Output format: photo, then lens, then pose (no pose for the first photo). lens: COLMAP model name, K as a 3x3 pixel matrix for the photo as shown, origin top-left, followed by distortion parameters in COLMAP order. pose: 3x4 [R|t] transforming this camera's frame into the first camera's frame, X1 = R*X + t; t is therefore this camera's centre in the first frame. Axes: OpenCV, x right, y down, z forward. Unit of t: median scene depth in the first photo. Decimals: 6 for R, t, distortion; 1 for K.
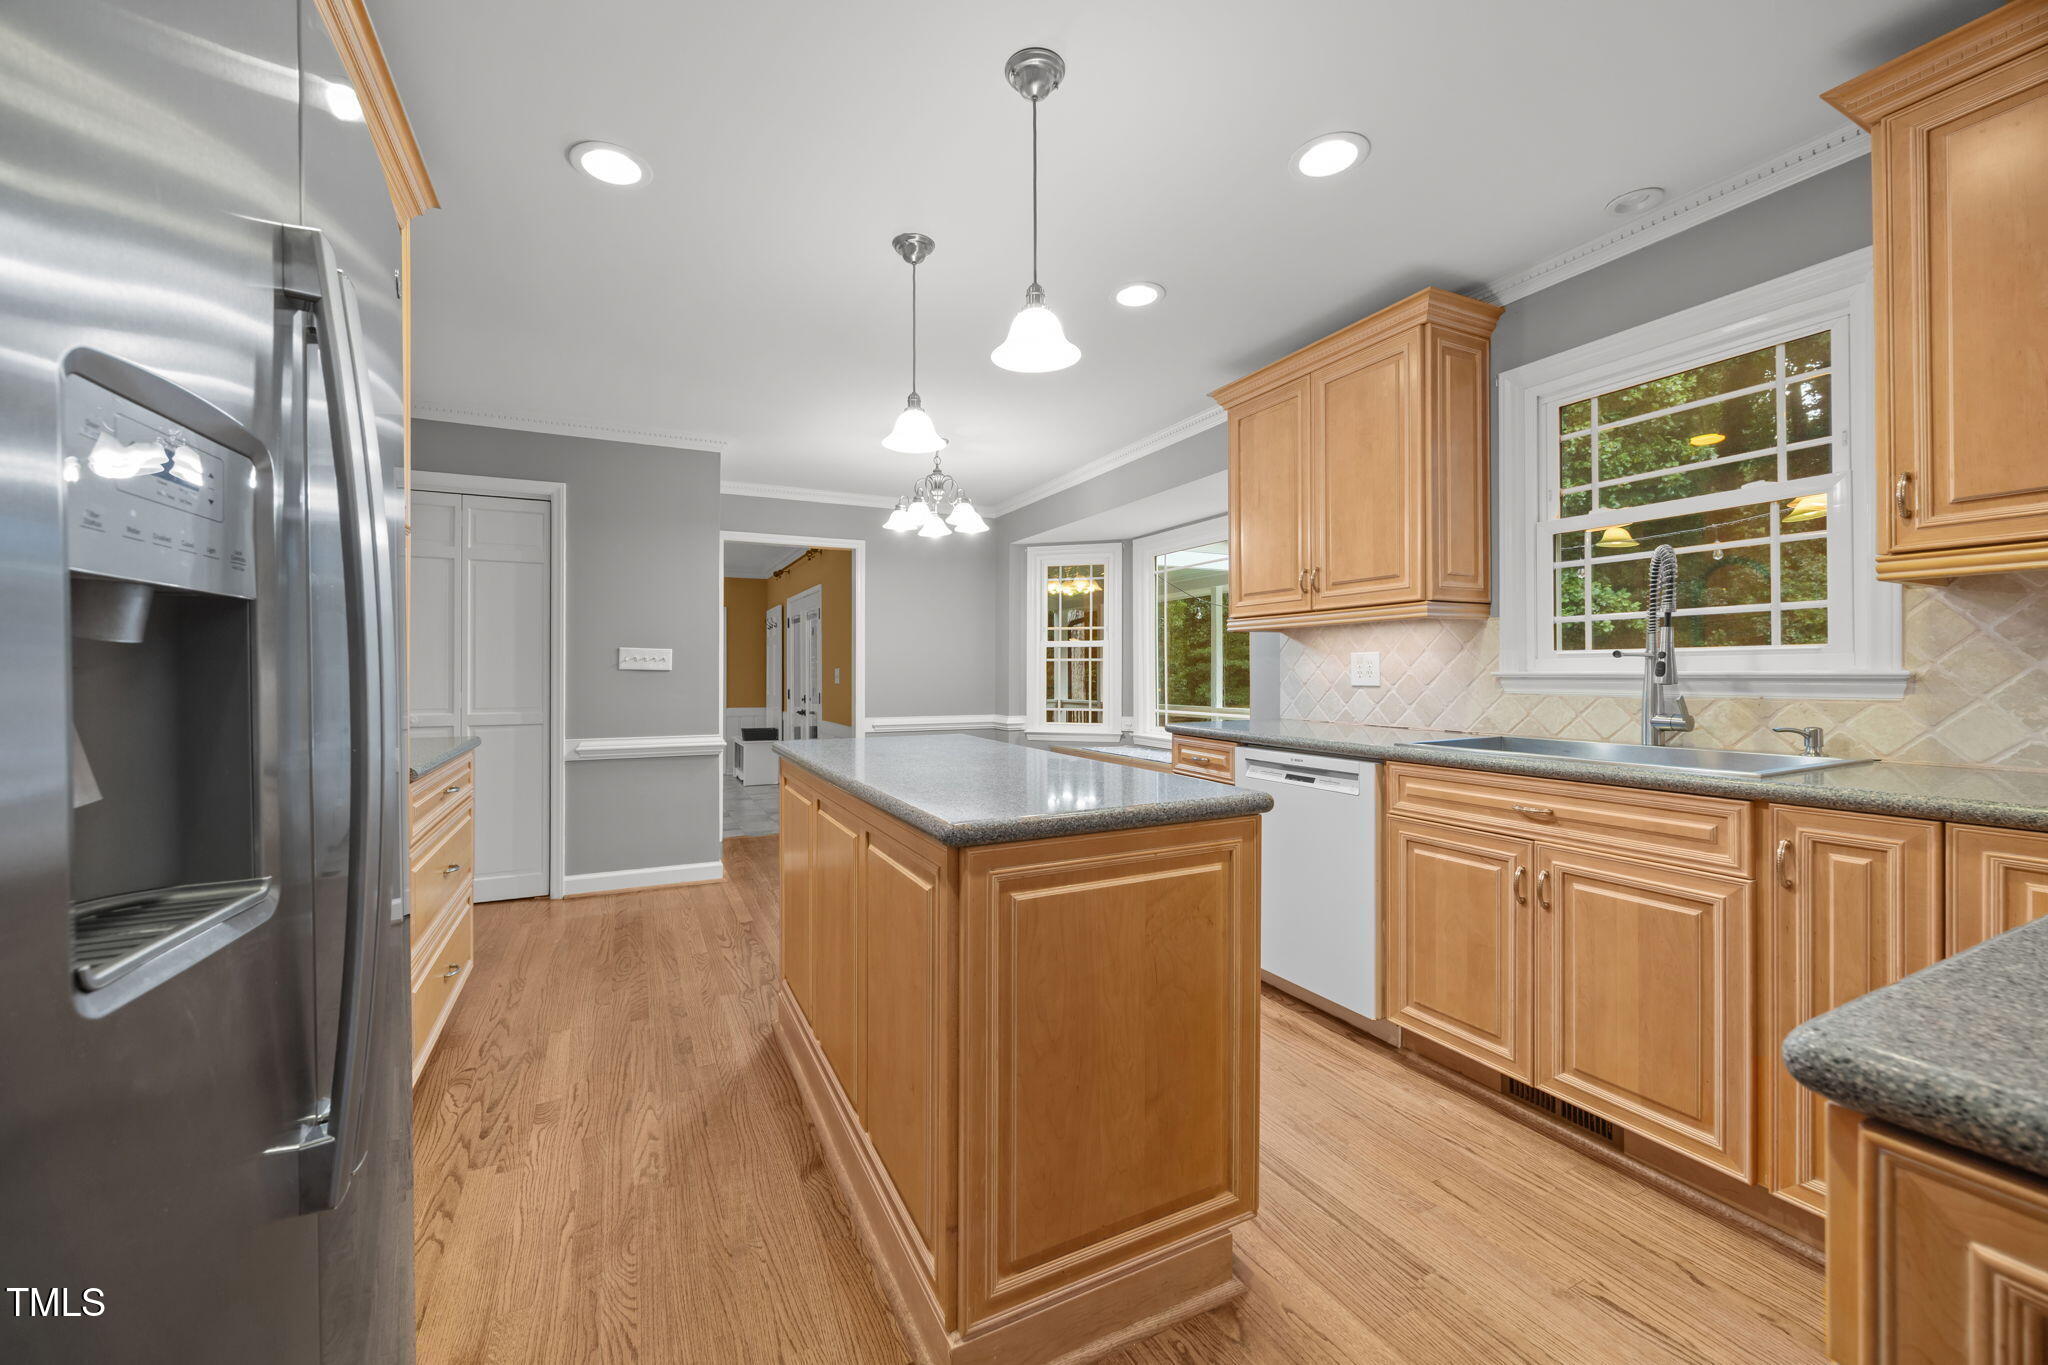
lens RADIAL K [[788.2, 0, 1012.4], [0, 788.2, 675.8], [0, 0, 1]] dist [-0.000402, -0.000461]
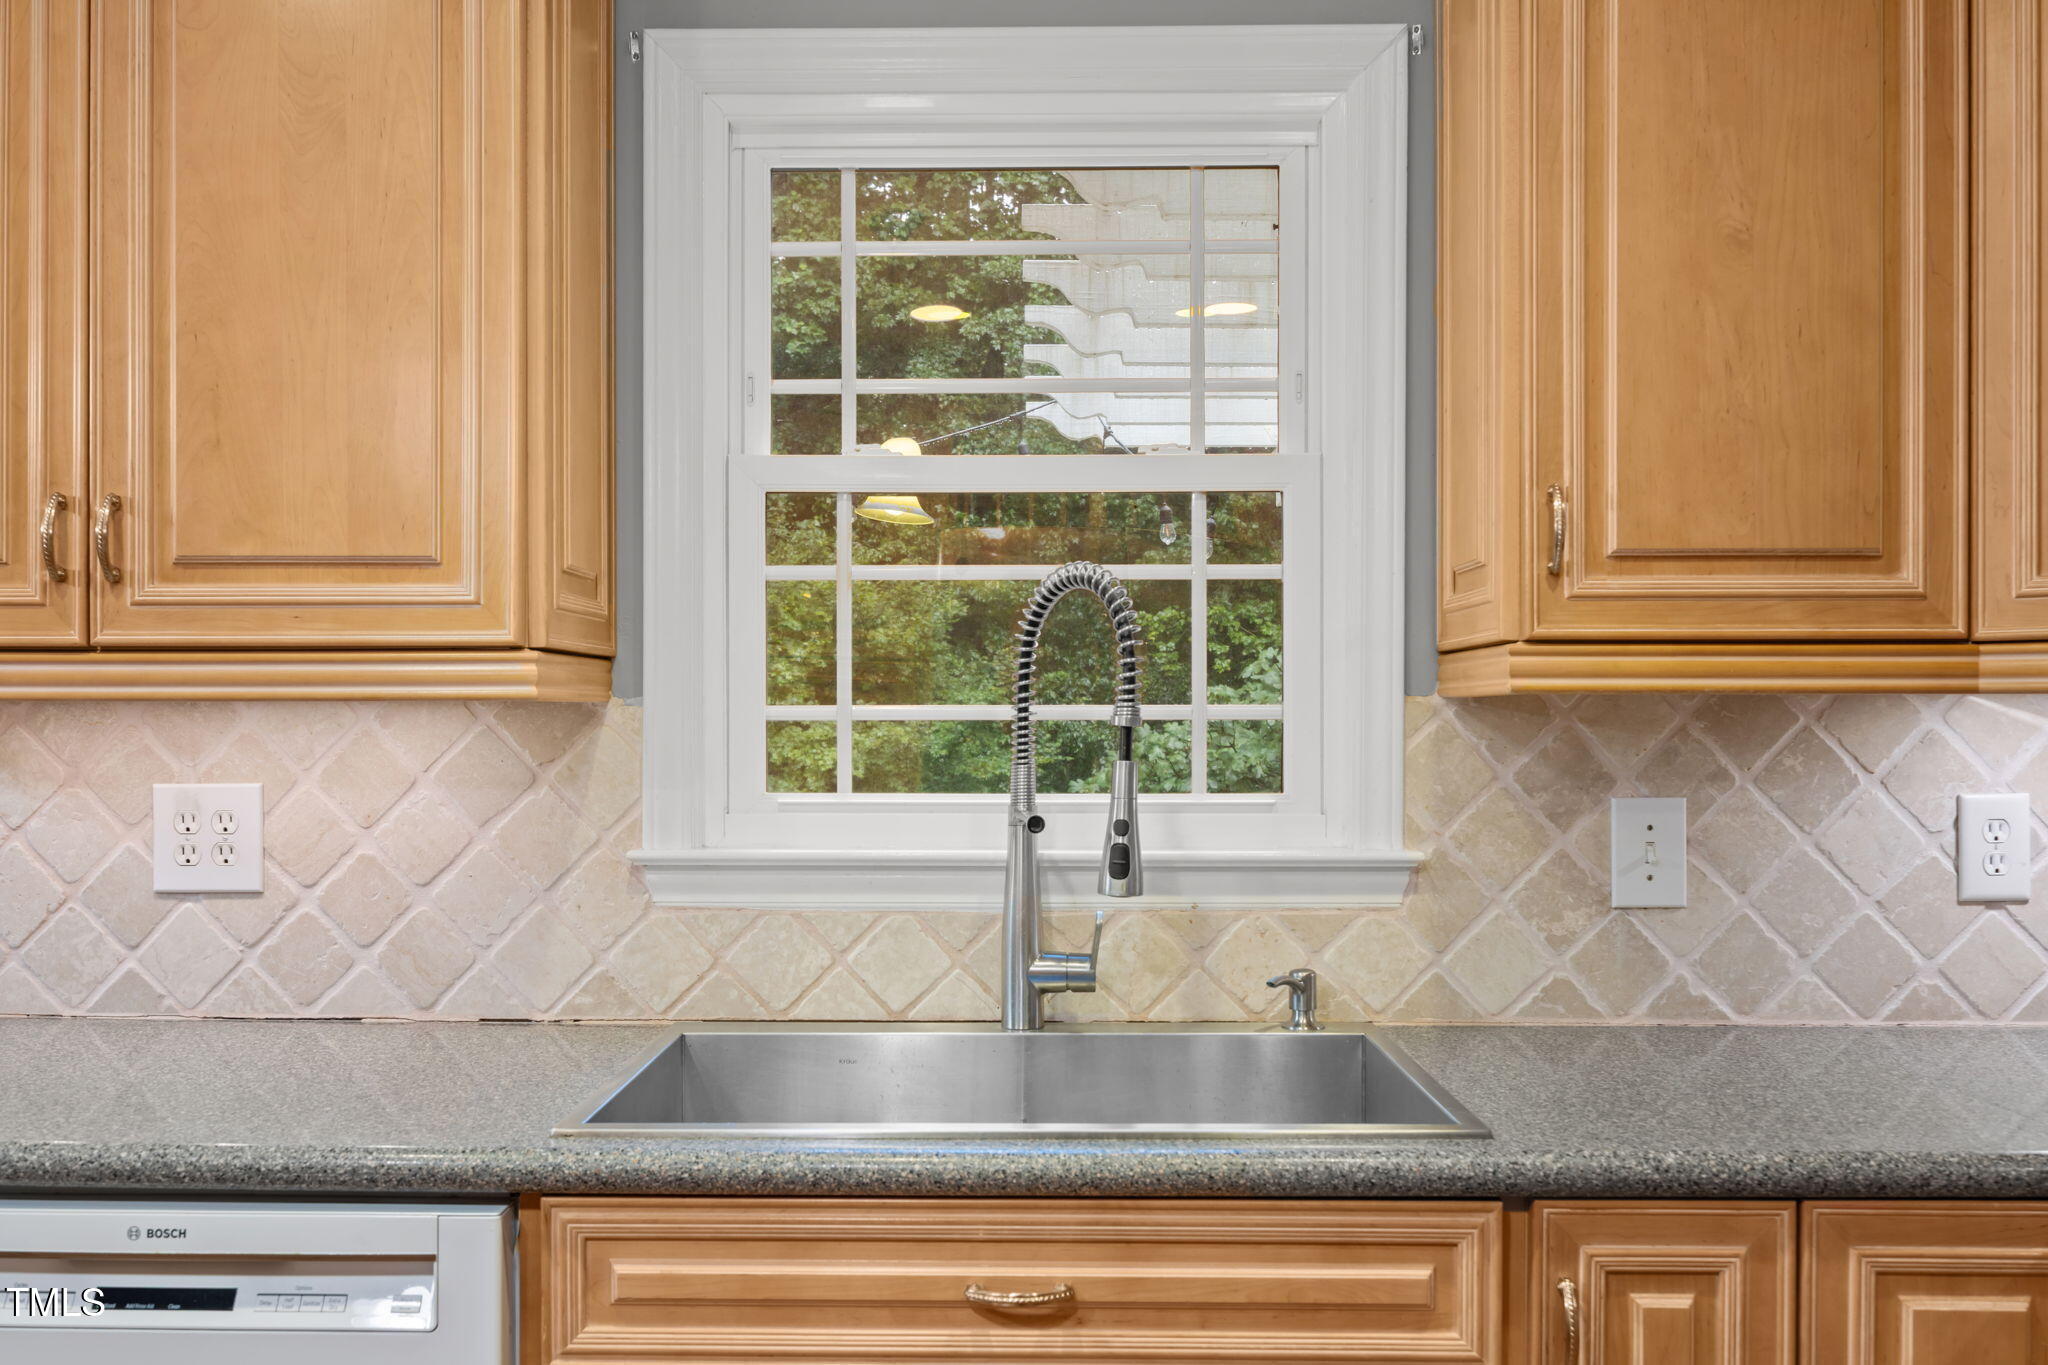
lens RADIAL K [[1783.9, 0, 1008.9], [0, 1783.9, 729.3], [0, 0, 1]] dist [-0.010695, 0.000012]
pose [[0.455926, 0.000230, 0.890018, -0.042668], [-0.000065, 1.000000, -0.000225, -0.070470], [-0.890018, 0.000045, 0.455926, 0.556600]]
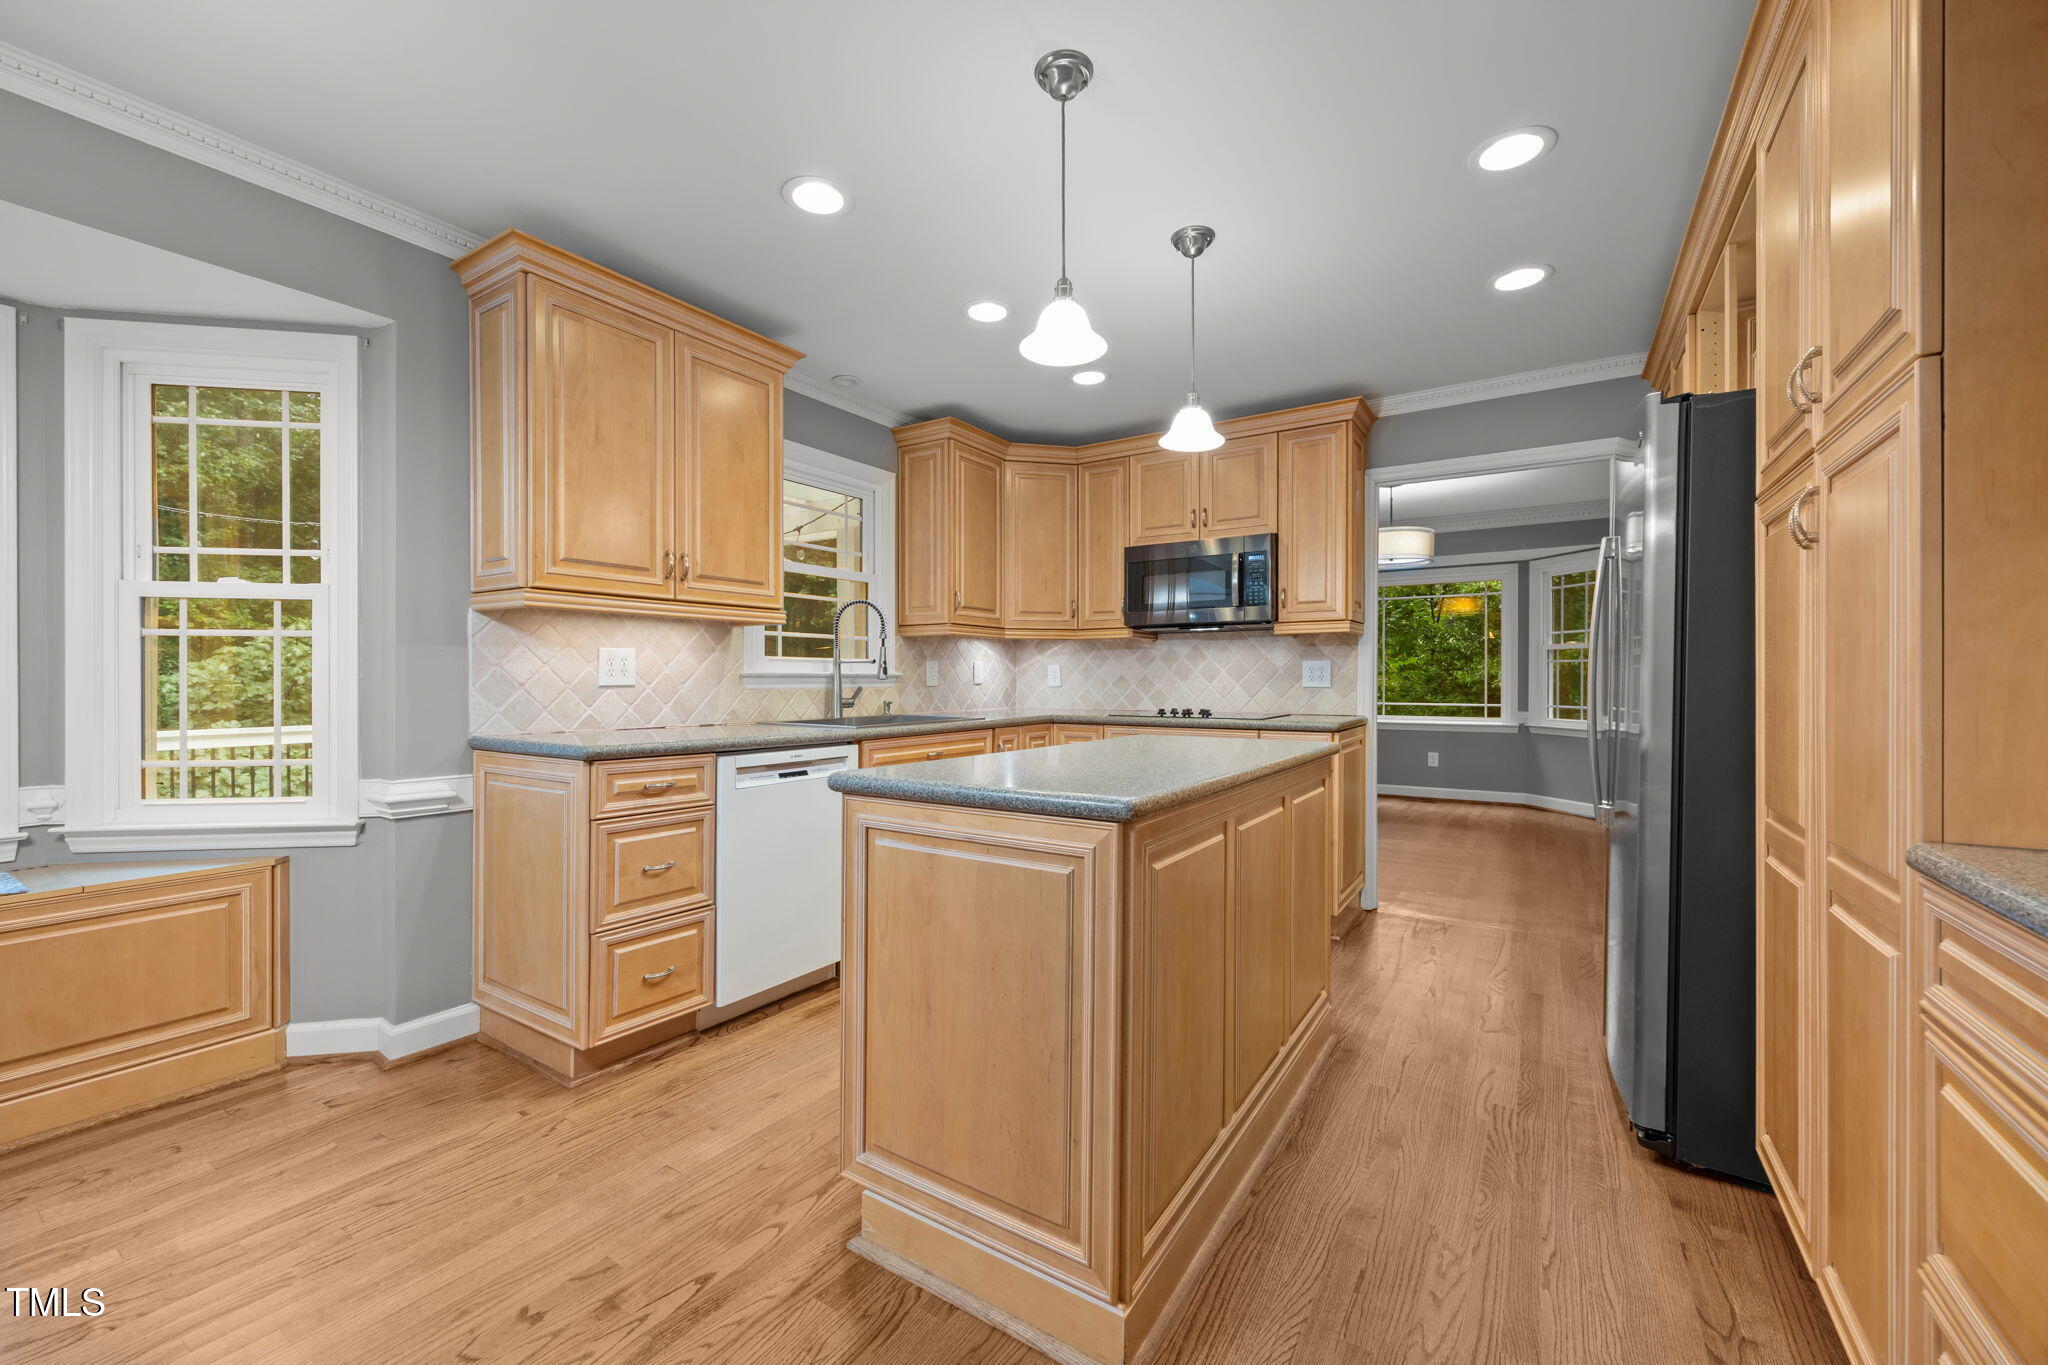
lens RADIAL K [[810.3, 0, 1009.3], [0, 810.3, 684.7], [0, 0, 1]] dist [0.000798, 0.000134]
pose [[-0.503016, -0.003824, 0.864268, -0.788178], [0.002707, 0.999978, 0.006000, 0.010913], [-0.864273, 0.005358, -0.502995, 1.496190]]
